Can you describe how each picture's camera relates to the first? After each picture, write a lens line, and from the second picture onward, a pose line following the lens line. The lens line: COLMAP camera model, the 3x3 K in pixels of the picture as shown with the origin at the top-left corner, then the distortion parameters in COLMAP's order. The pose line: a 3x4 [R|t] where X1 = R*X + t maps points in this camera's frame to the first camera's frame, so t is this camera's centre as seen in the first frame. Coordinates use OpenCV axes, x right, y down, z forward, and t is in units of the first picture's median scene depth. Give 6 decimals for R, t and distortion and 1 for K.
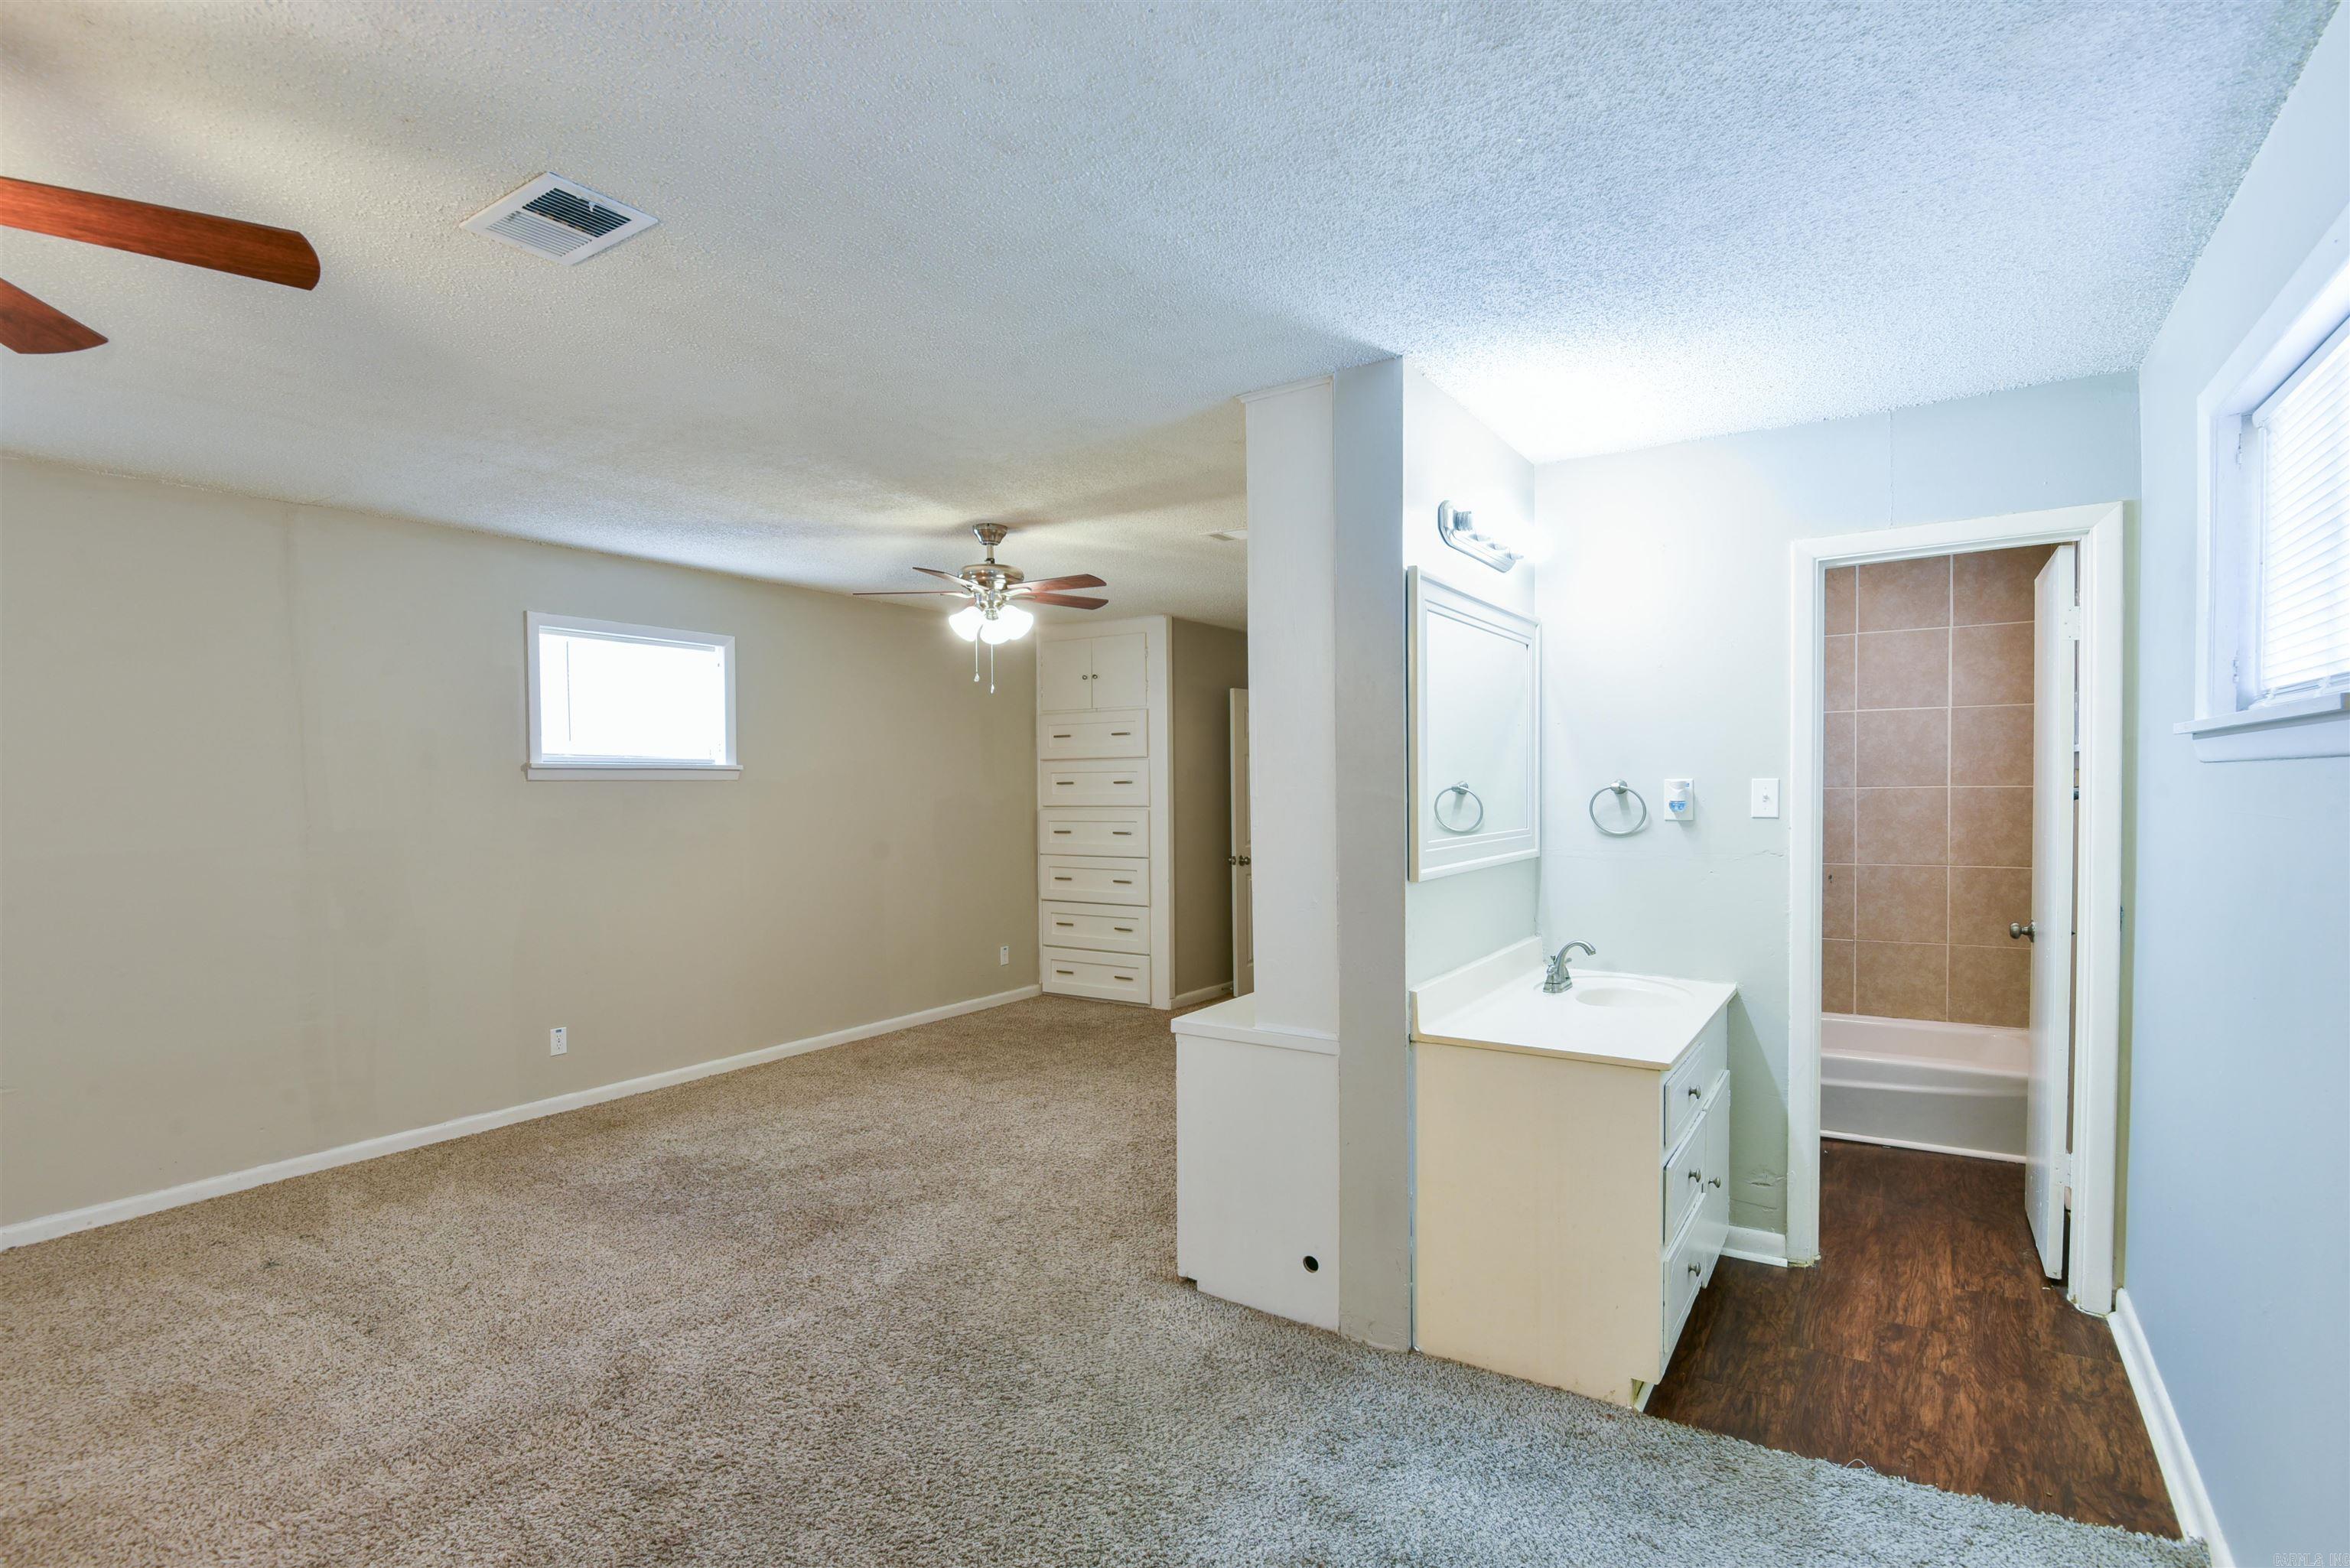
lens RADIAL K [[1129.2, 0, 1170.4], [0, 1129.2, 816.1], [0, 0, 1]] dist [-0.004476, -0.013495]
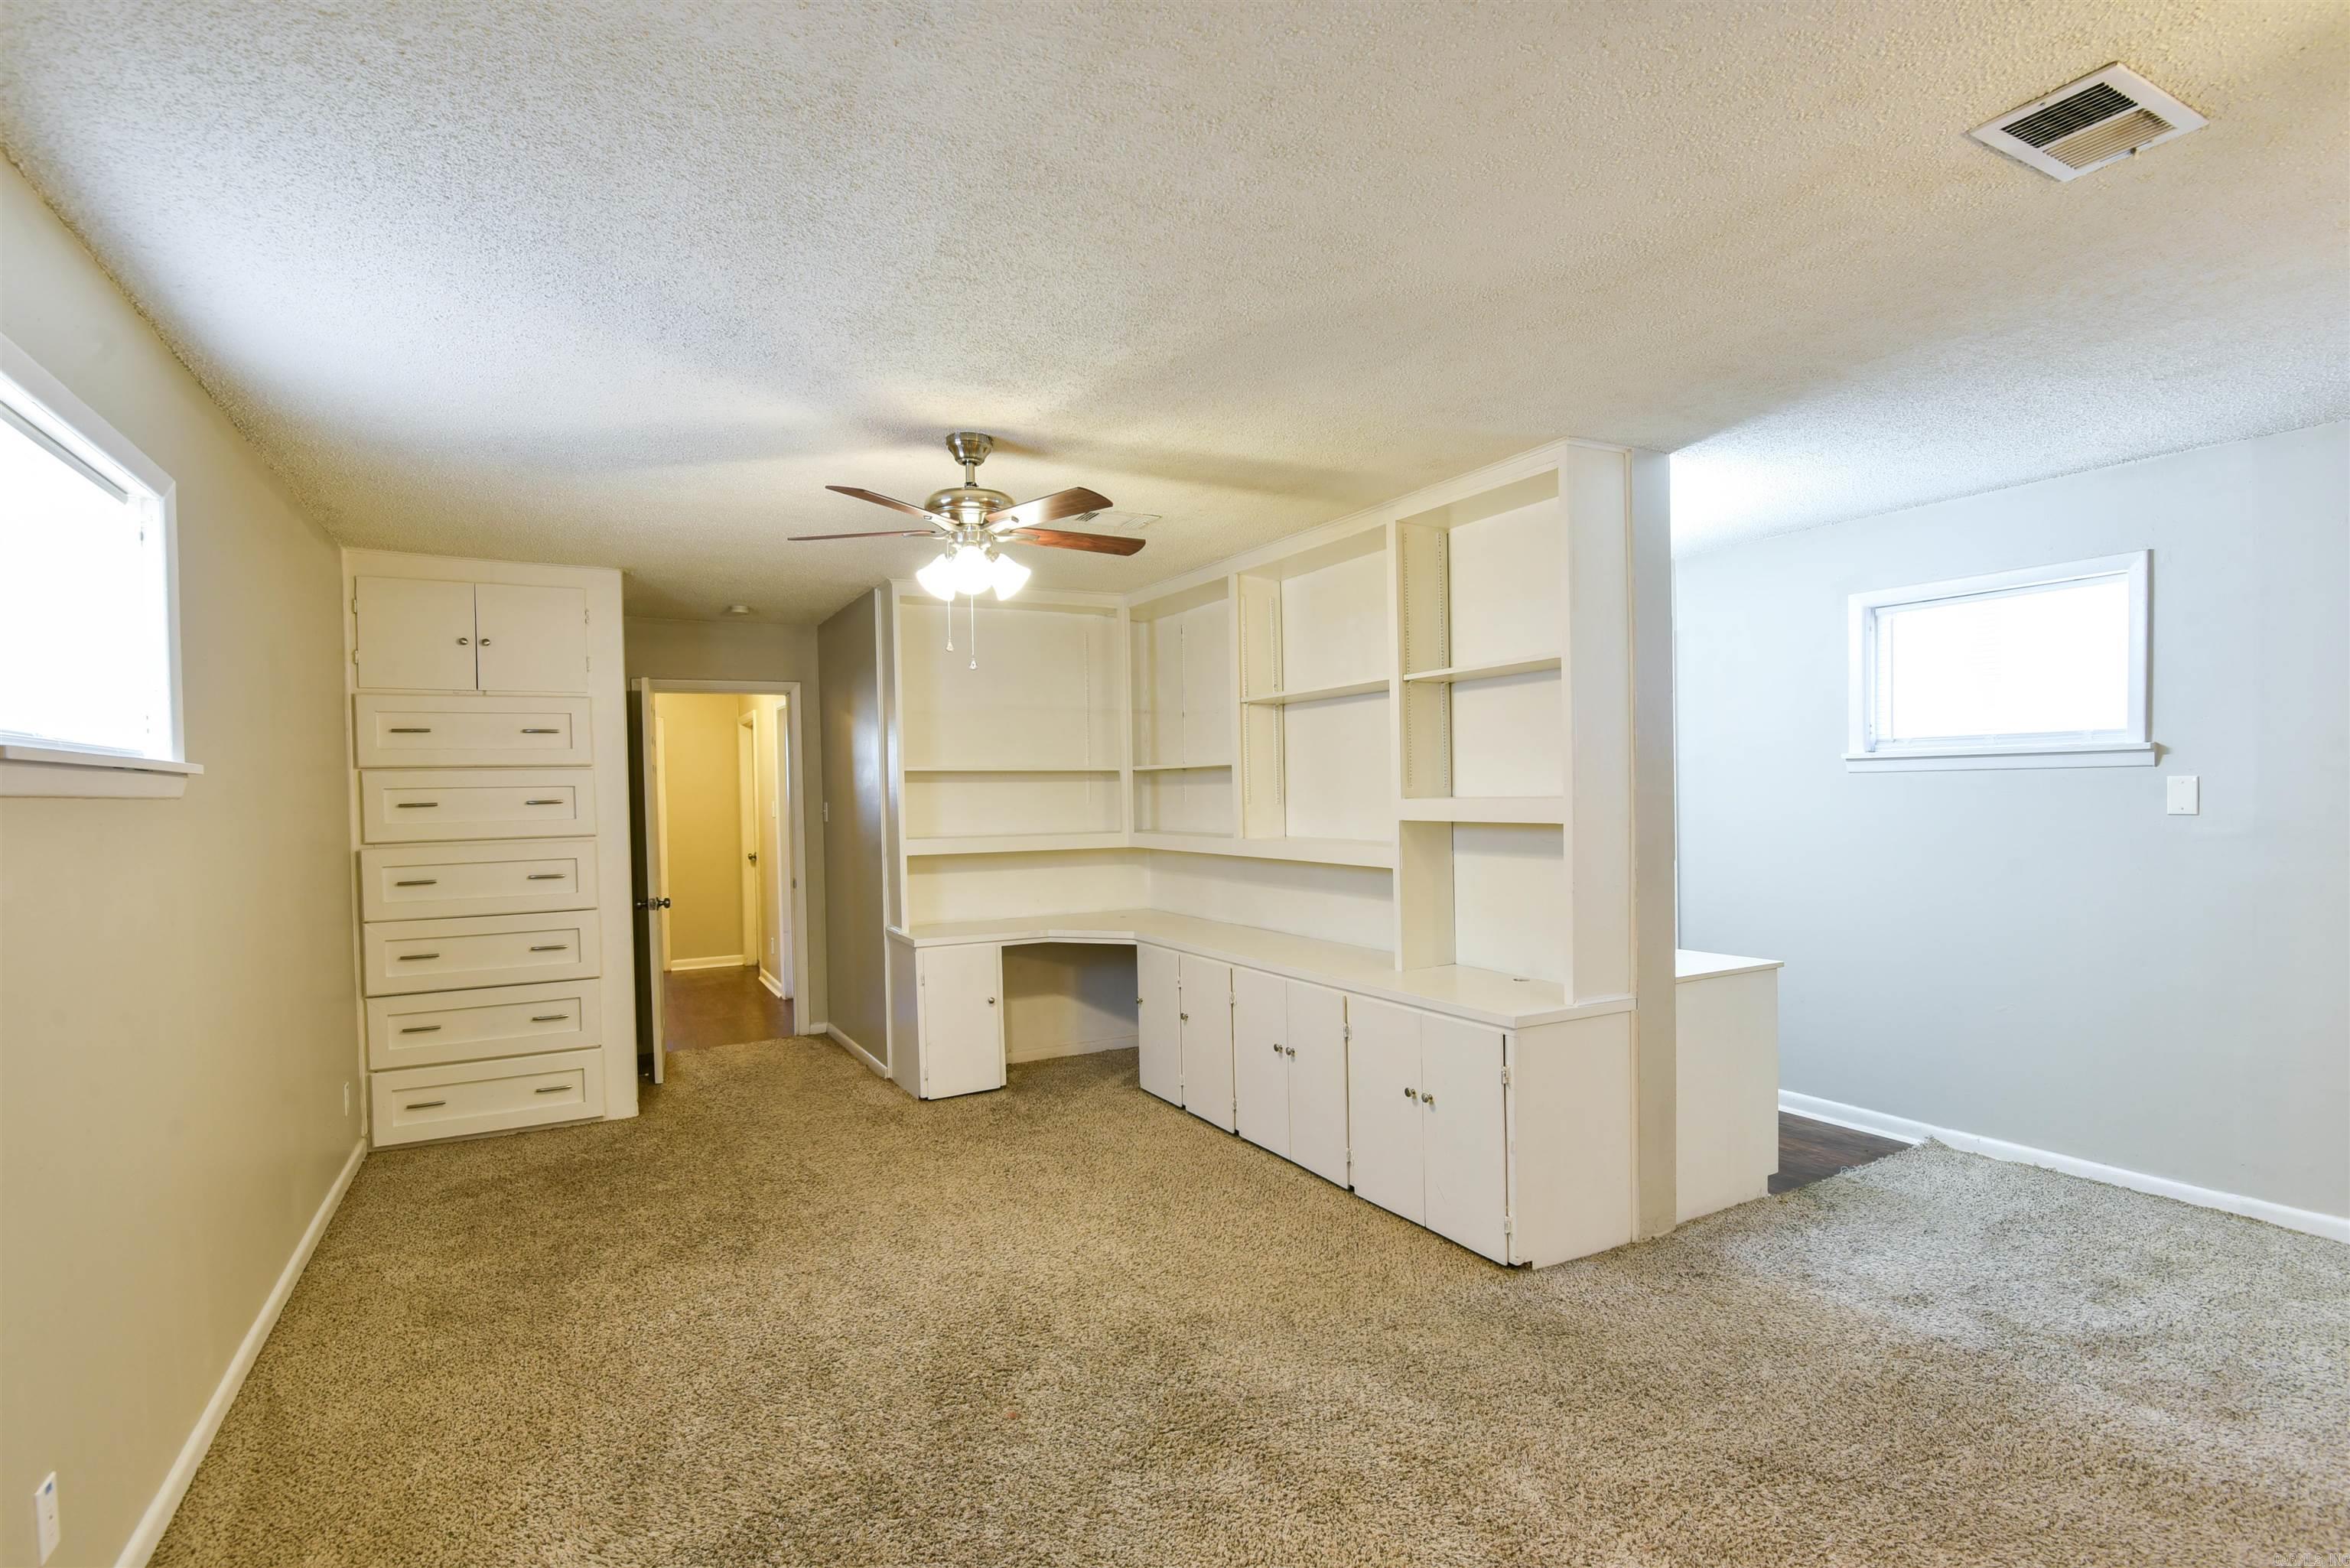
lens RADIAL K [[1129.2, 0, 1170.4], [0, 1129.2, 816.1], [0, 0, 1]] dist [-0.004476, -0.013495]
pose [[0.474002, -0.021210, 0.880268, -0.864124], [0.040690, 0.999169, 0.002164, -0.014094], [-0.879583, 0.034792, 0.474472, 0.647391]]
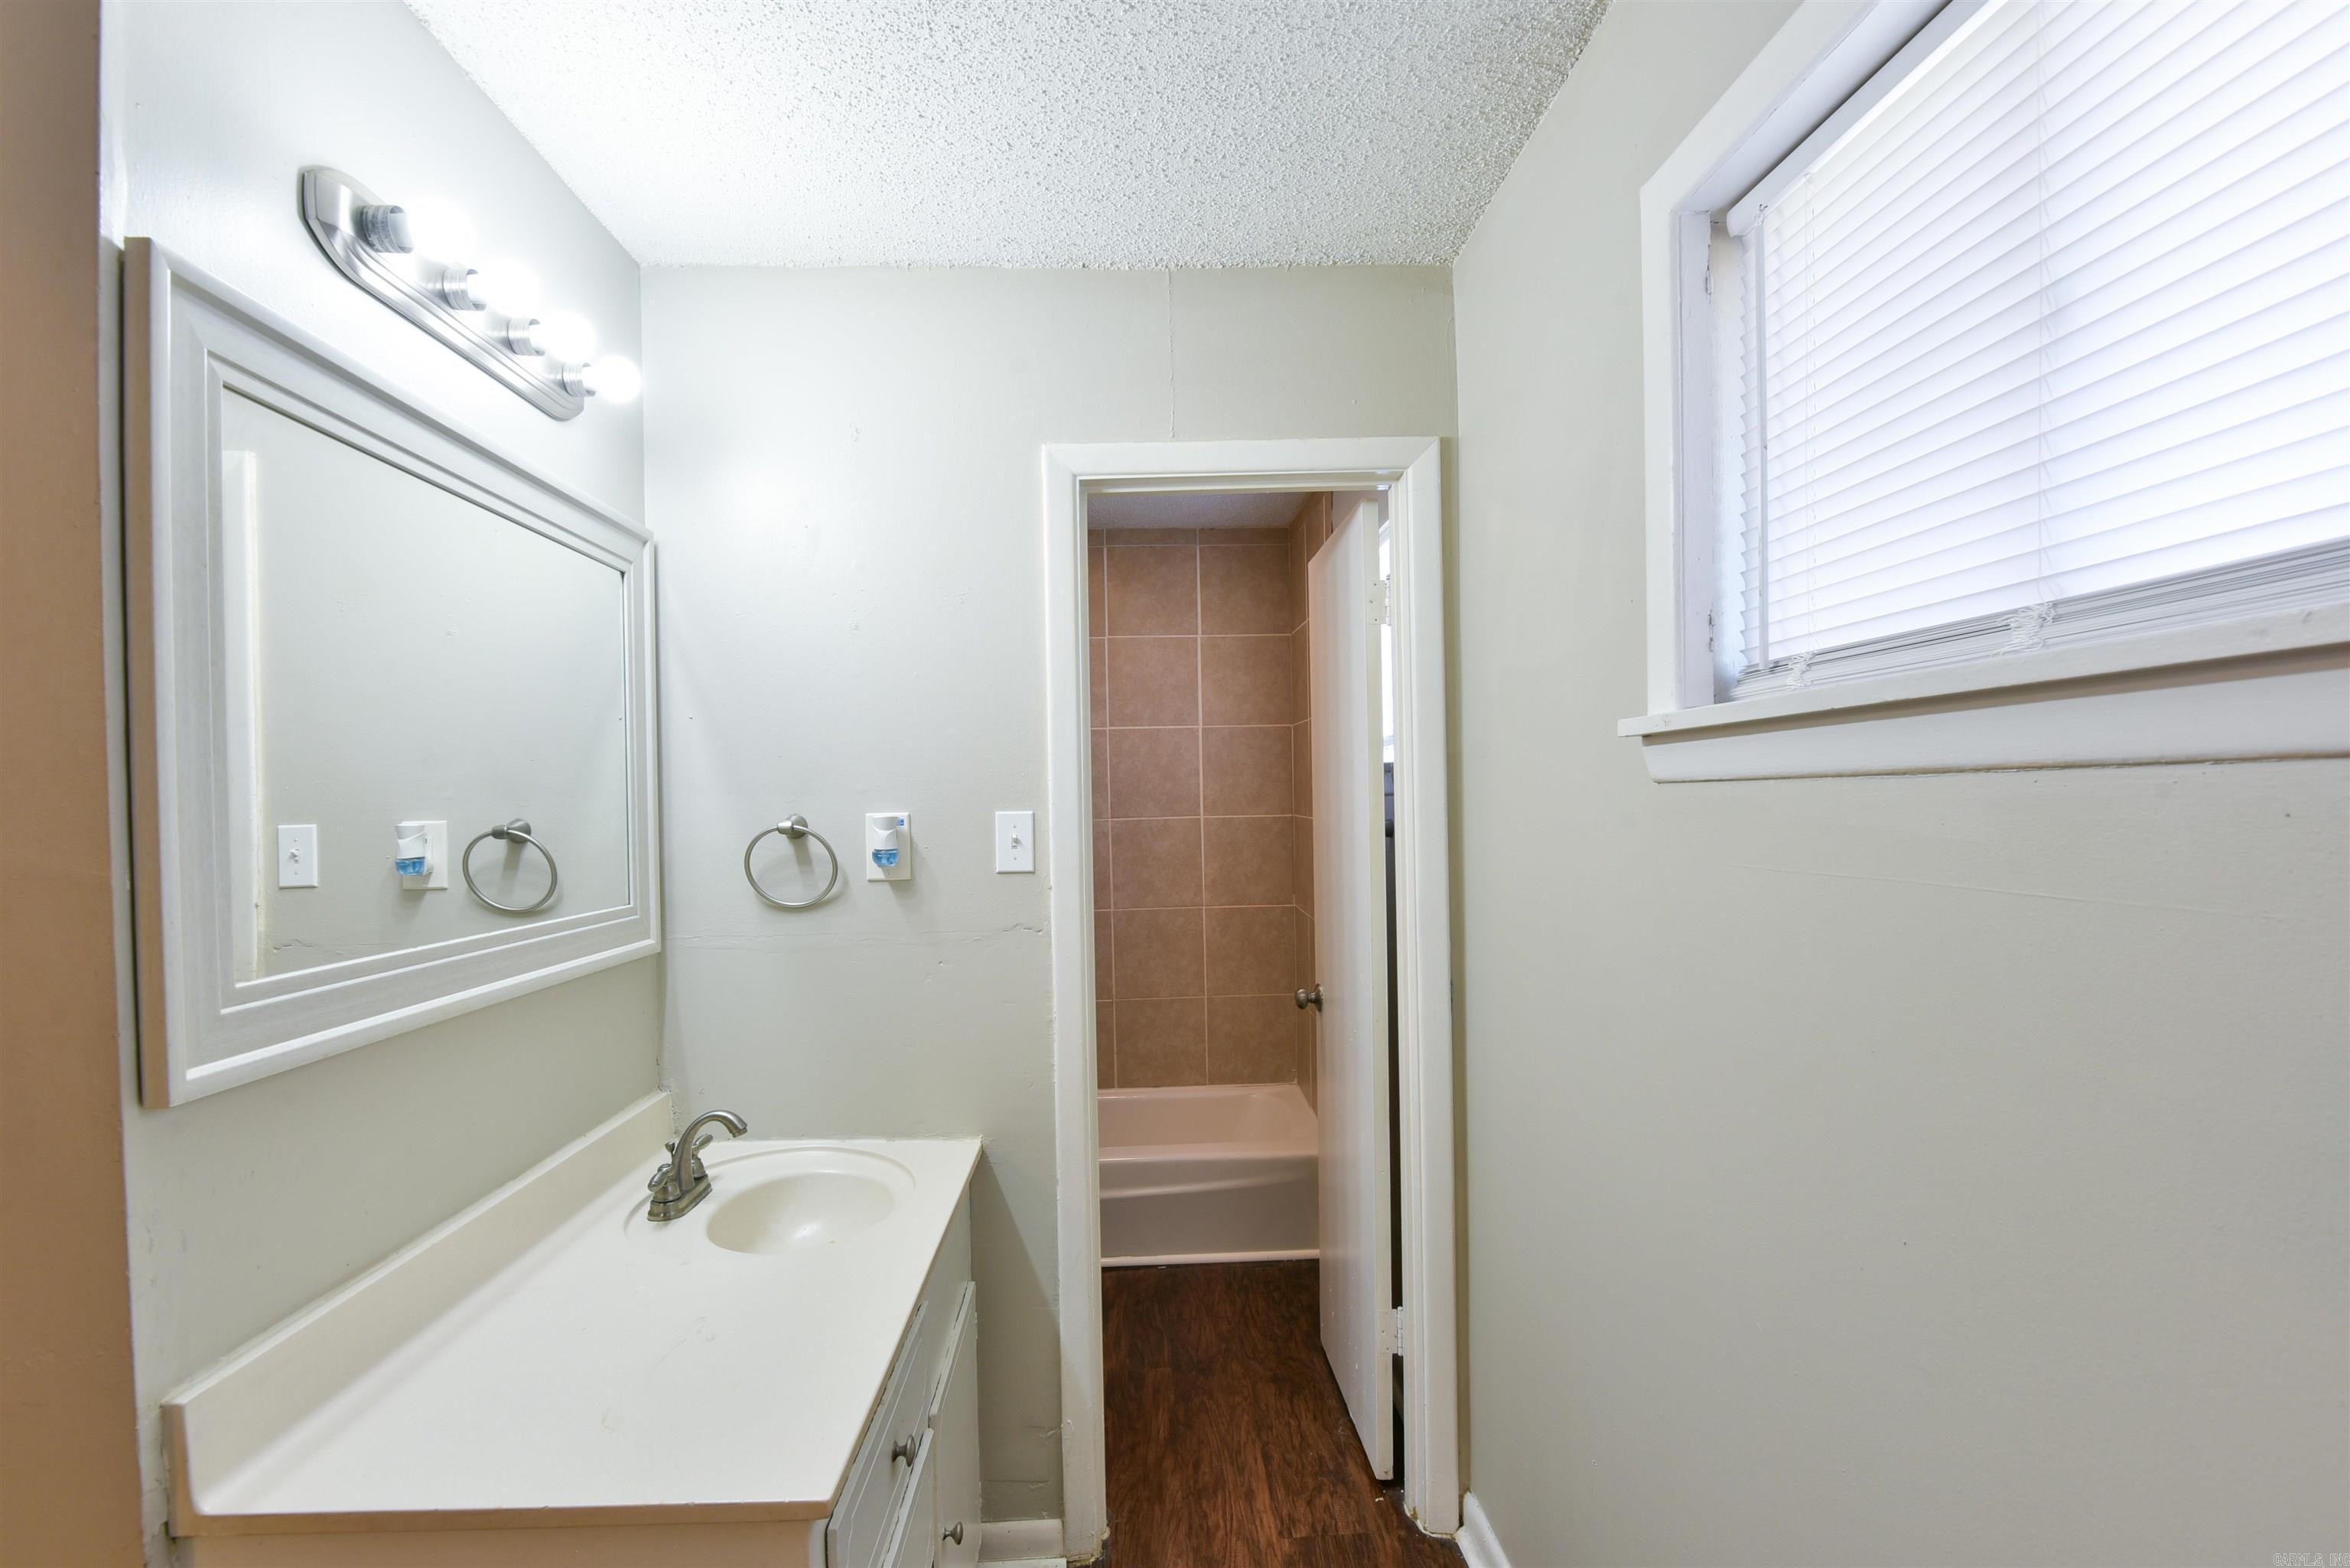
lens RADIAL K [[1129.2, 0, 1170.4], [0, 1129.2, 816.1], [0, 0, 1]] dist [-0.004476, -0.013495]
pose [[0.810870, -0.011269, 0.585118, 0.197772], [0.026546, 0.999494, -0.017539, -0.014986], [-0.584624, 0.029754, 0.810759, 0.377574]]
